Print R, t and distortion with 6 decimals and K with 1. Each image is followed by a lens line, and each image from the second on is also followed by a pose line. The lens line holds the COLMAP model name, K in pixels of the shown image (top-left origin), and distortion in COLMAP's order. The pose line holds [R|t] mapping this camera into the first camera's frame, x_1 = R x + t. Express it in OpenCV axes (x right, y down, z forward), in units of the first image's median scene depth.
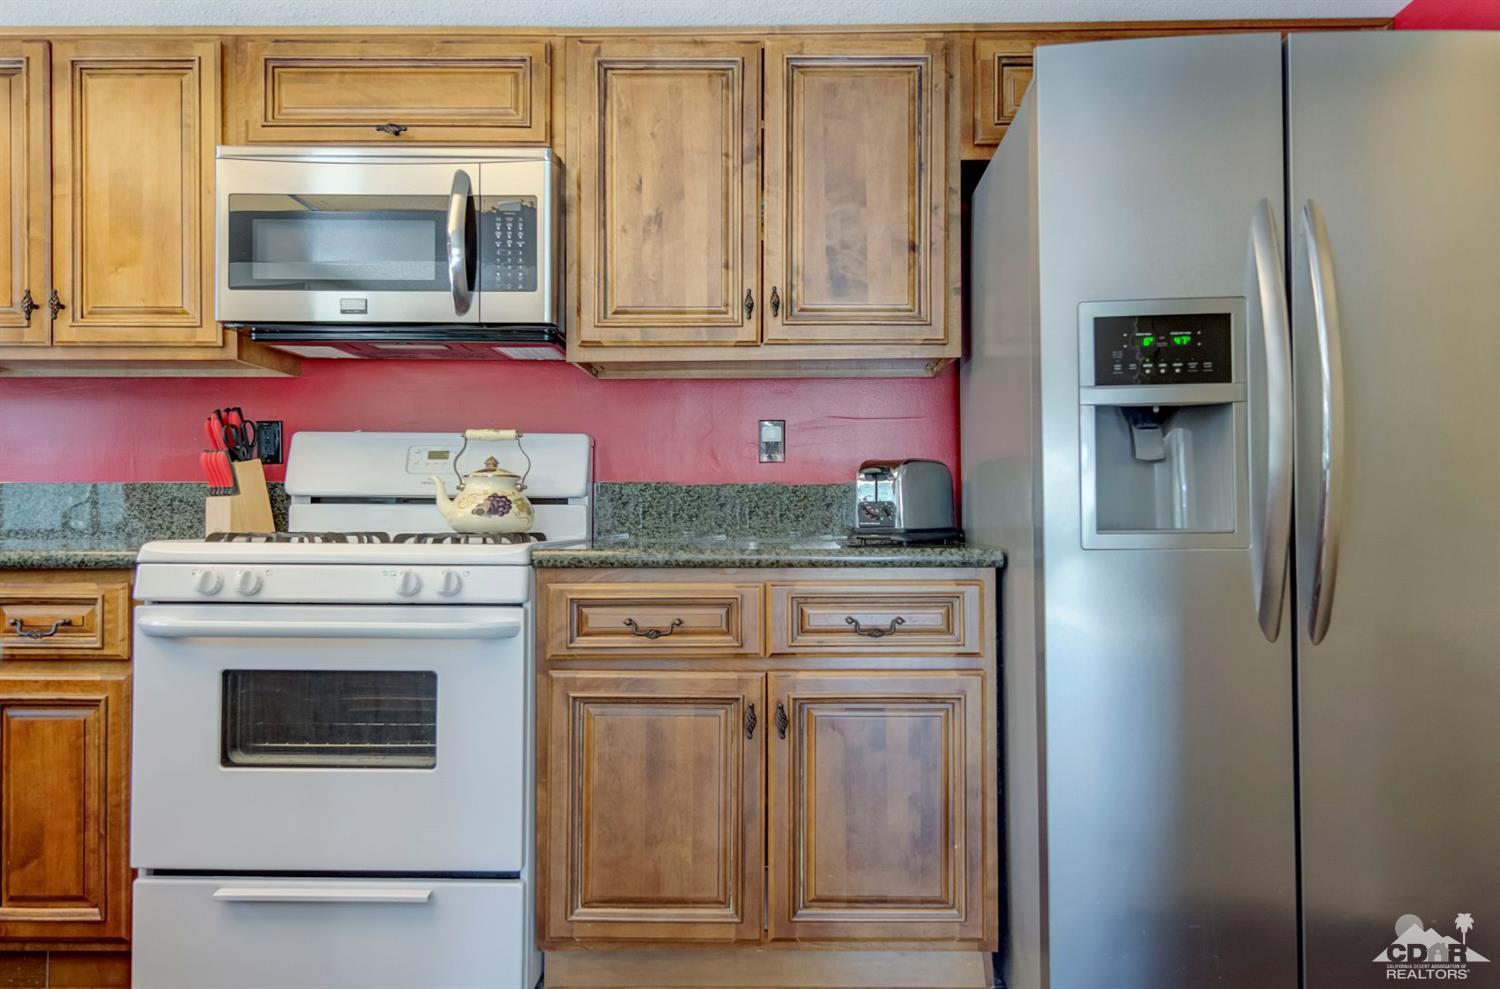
lens RADIAL K [[946.4, 0, 762.8], [0, 946.4, 503.9], [0, 0, 1]] dist [0.012625, -0.002335]
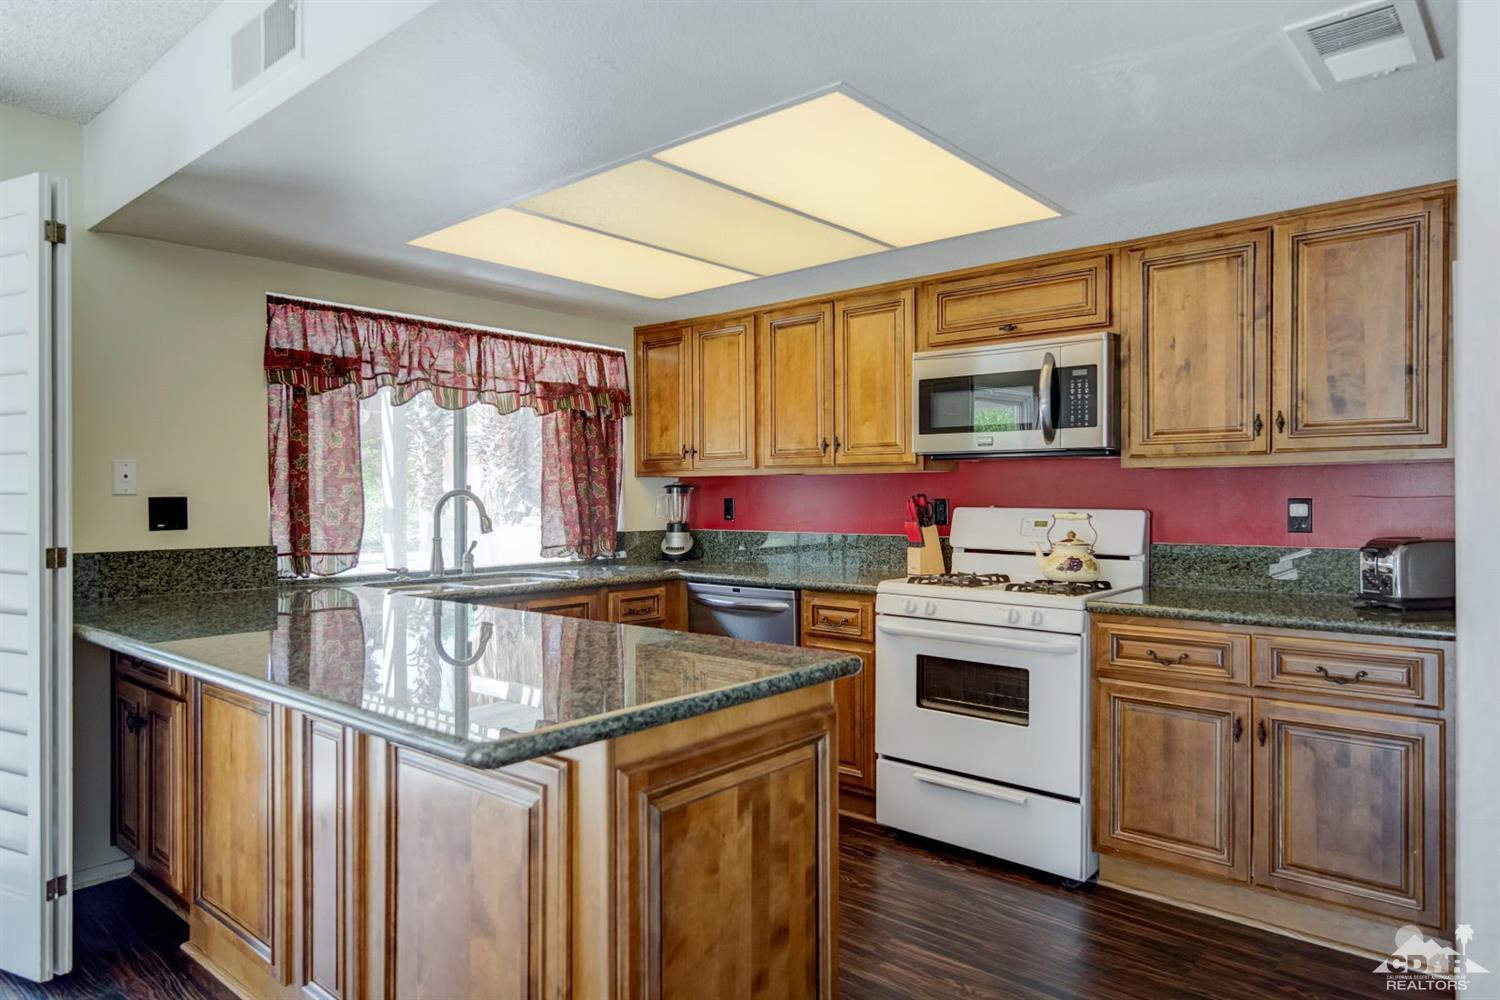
lens RADIAL K [[915.6, 0, 750.4], [0, 915.6, 497.7], [0, 0, 1]] dist [0.007994, -0.000758]
pose [[0.768086, 0.000892, -0.640346, 0.274728], [0.006509, 0.999936, 0.009200, -0.126519], [0.640314, -0.011234, 0.768031, -0.486178]]
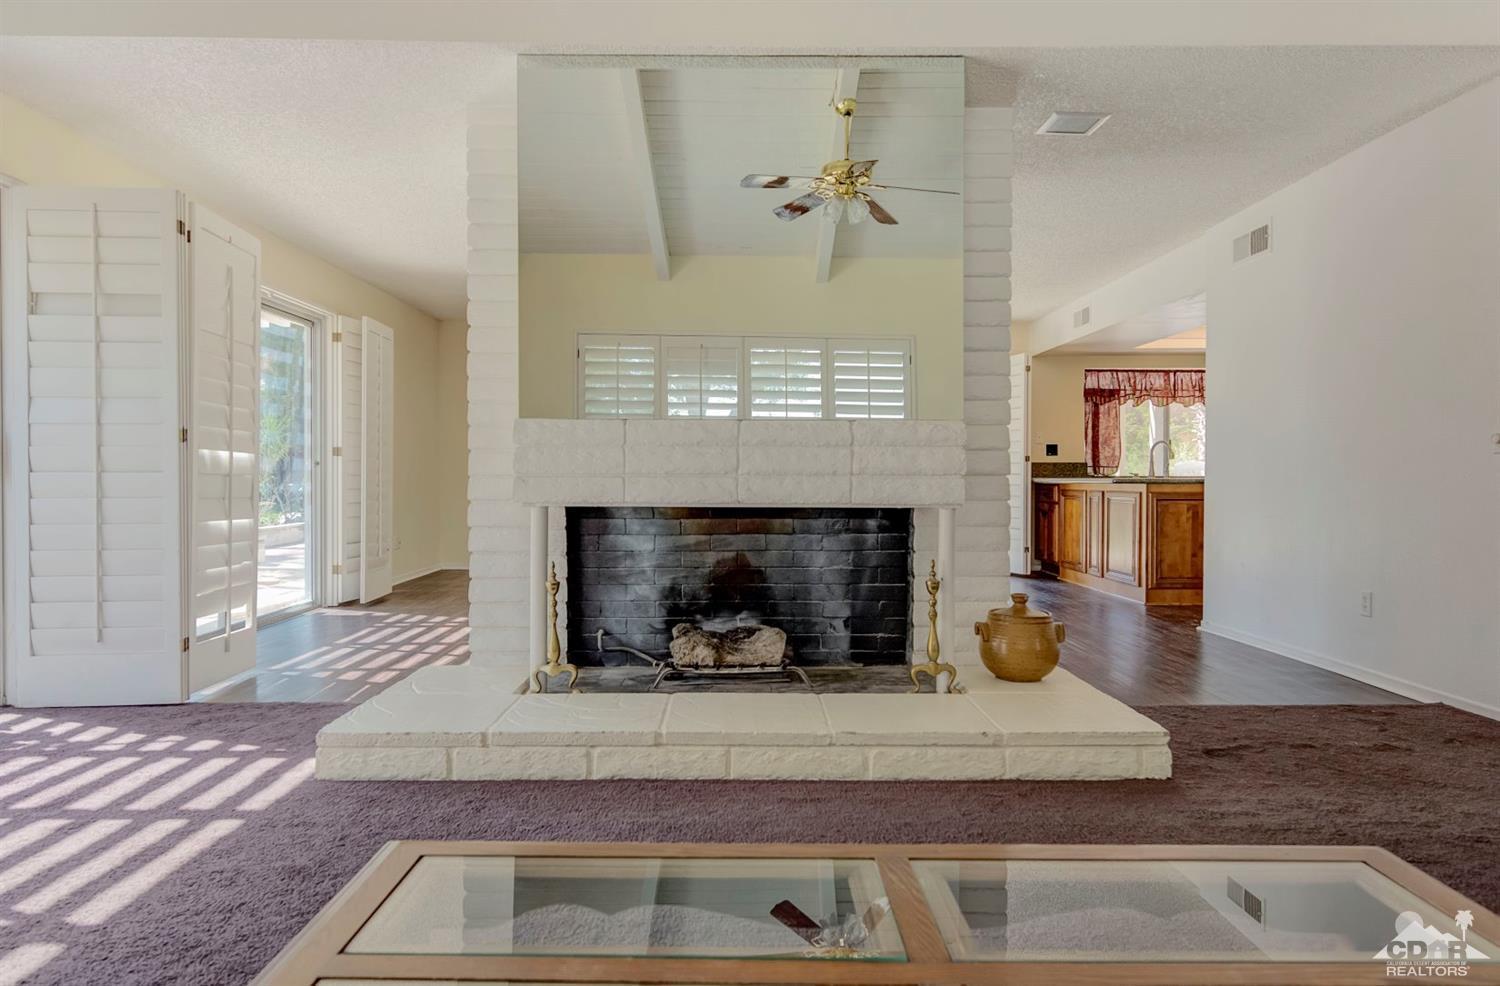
lens RADIAL K [[923.3, 0, 750.0], [0, 923.3, 493.0], [0, 0, 1]] dist [0.007799, -0.000941]
pose [[0.029654, 0.022028, -0.999317, 2.898406], [0.009267, 0.999708, 0.022312, -0.001886], [0.999517, -0.009922, 0.029441, -1.495362]]
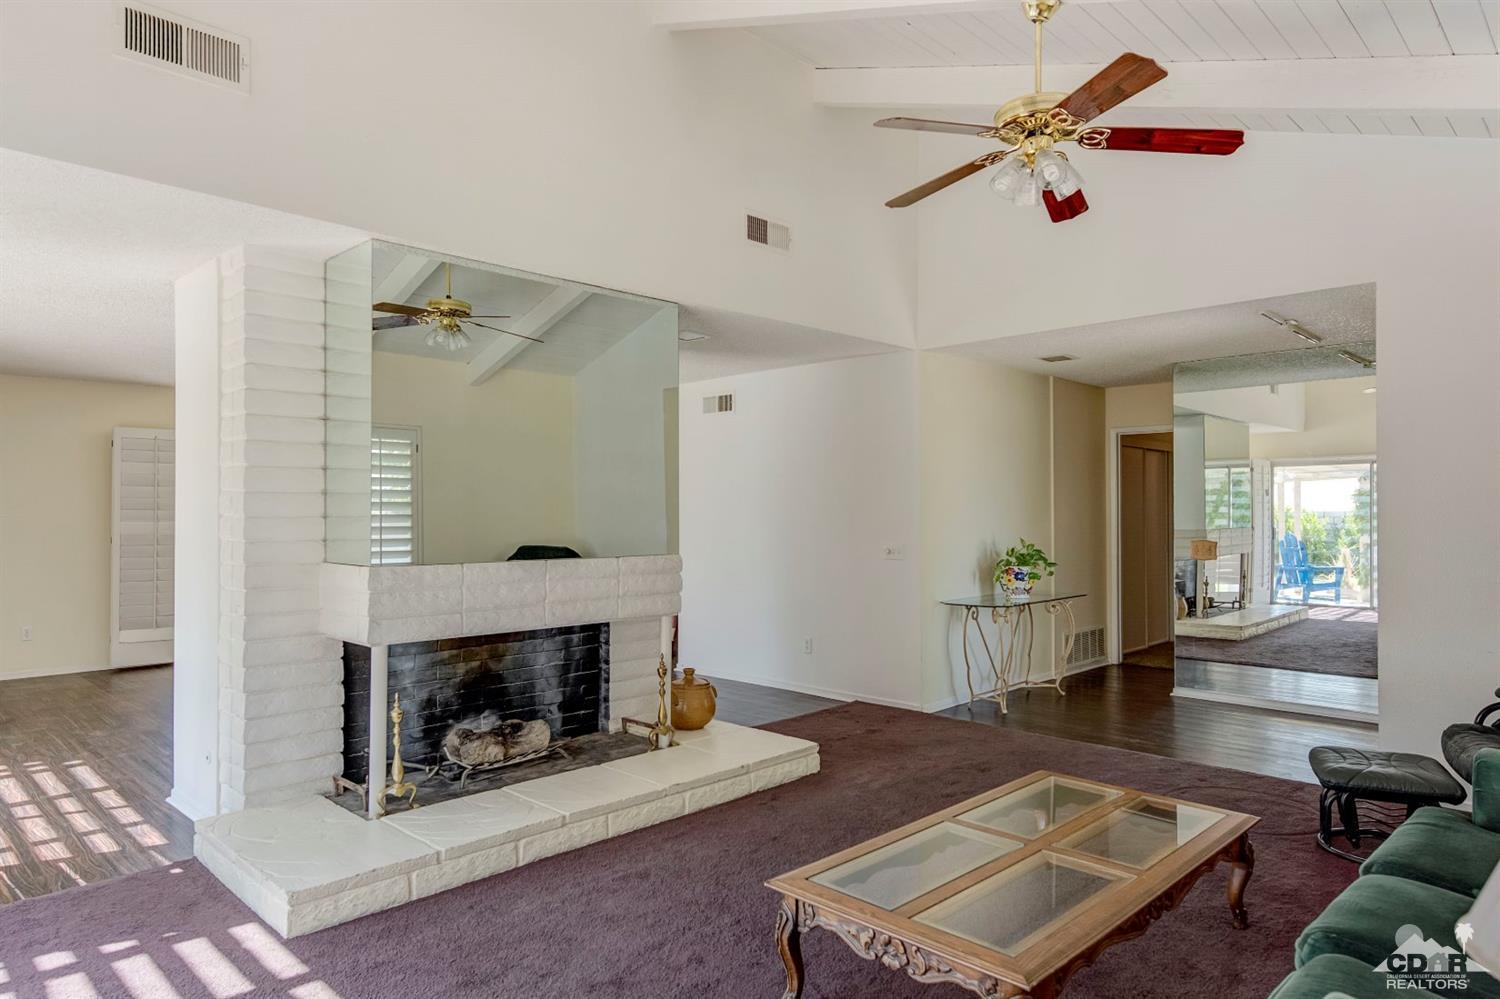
lens RADIAL K [[915.6, 0, 750.4], [0, 915.6, 497.2], [0, 0, 1]] dist [0.007994, -0.000758]
pose [[0.727601, -0.005735, -0.685977, 3.007740], [0.004496, 0.999983, -0.003591, -0.215871], [0.685986, -0.000471, 0.727614, -2.591074]]
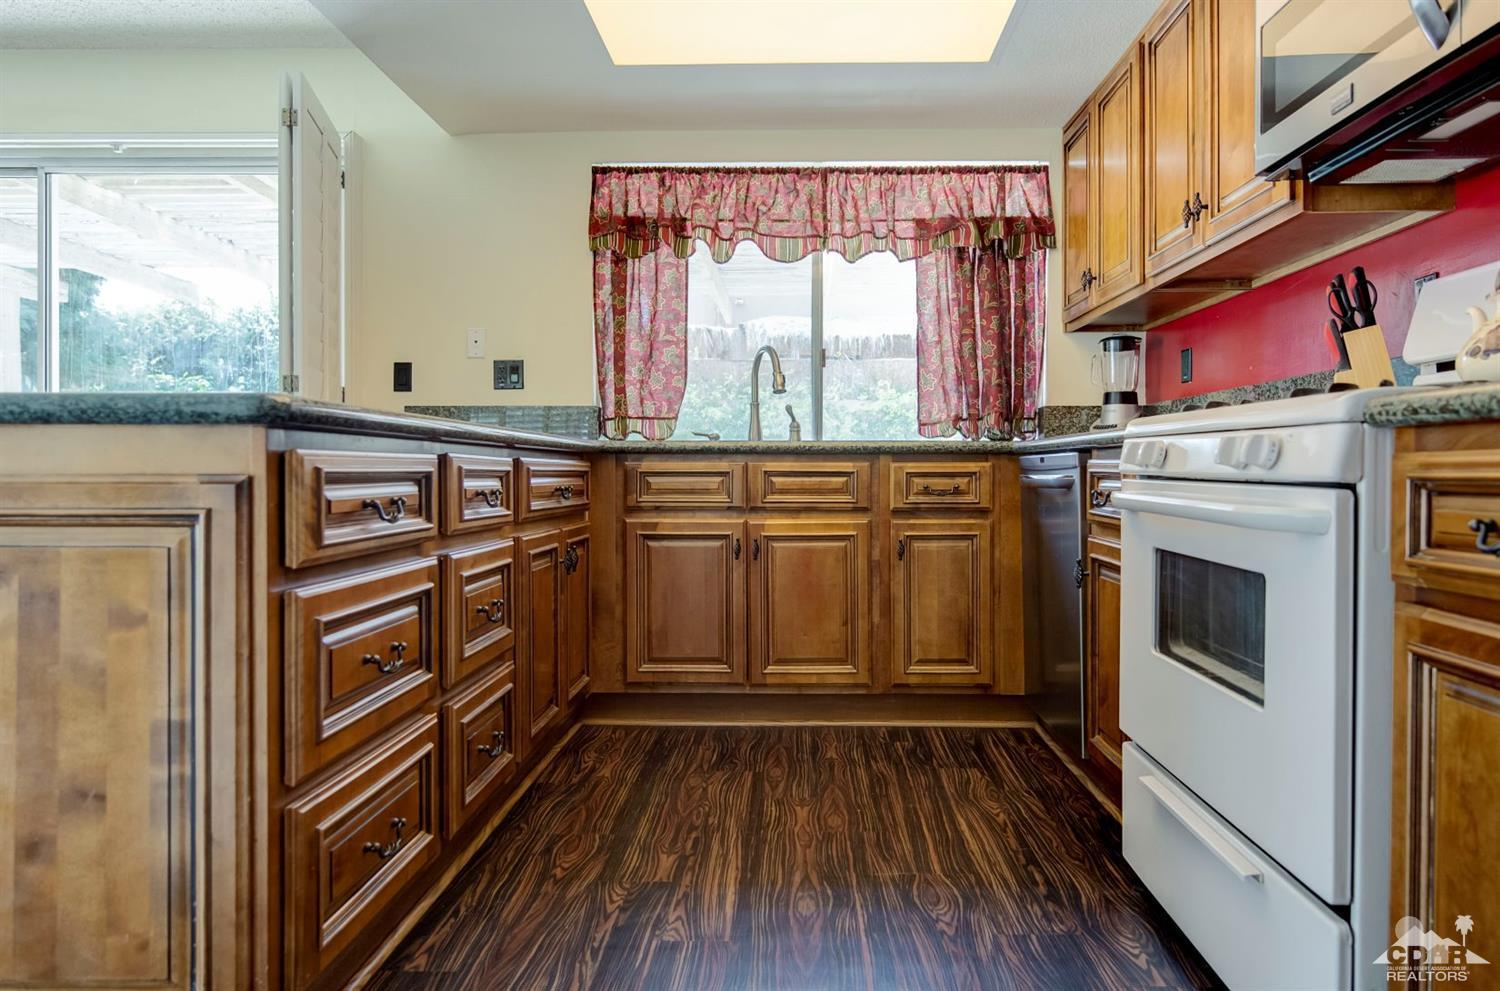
lens RADIAL K [[937.5, 0, 781.1], [0, 937.5, 472.8], [0, 0, 1]] dist [0.006155, -0.001889]
pose [[0.001147, 0.007372, -0.999972, 0.316378], [0.009378, 0.999929, 0.007382, 0.079062], [0.999955, -0.009386, 0.001078, 0.550143]]
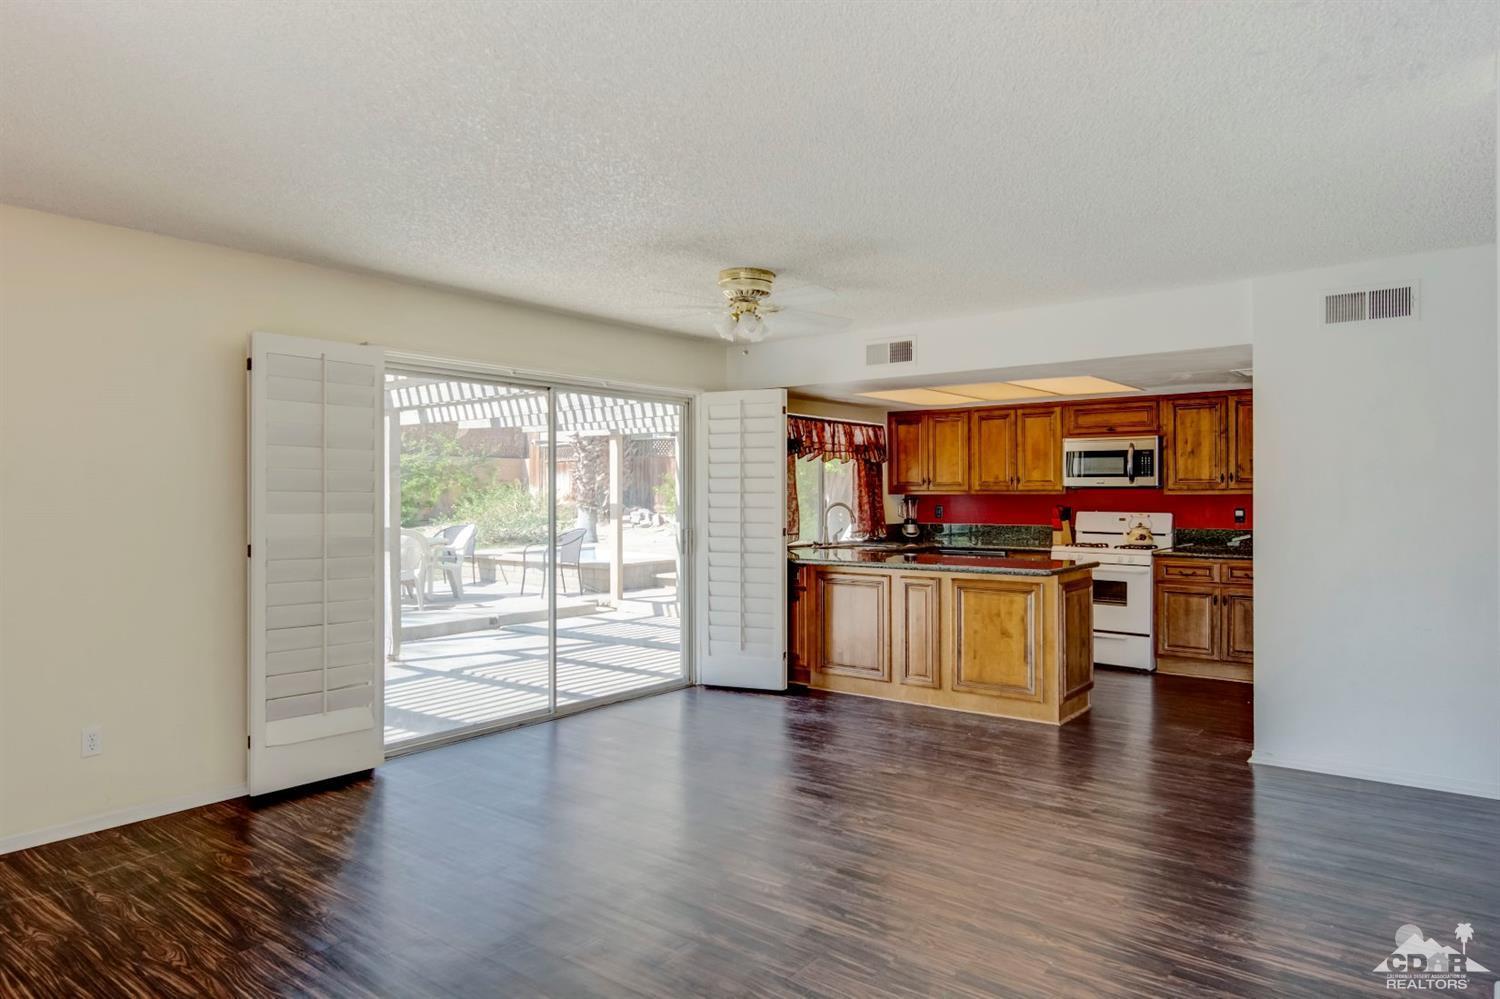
lens RADIAL K [[927.7, 0, 764.0], [0, 927.7, 489.5], [0, 0, 1]] dist [0.005180, 0.000197]
pose [[0.800766, -0.002784, -0.598970, 0.654150], [0.006571, 0.999970, 0.004137, -0.200037], [0.598941, -0.007248, 0.800761, -2.579222]]
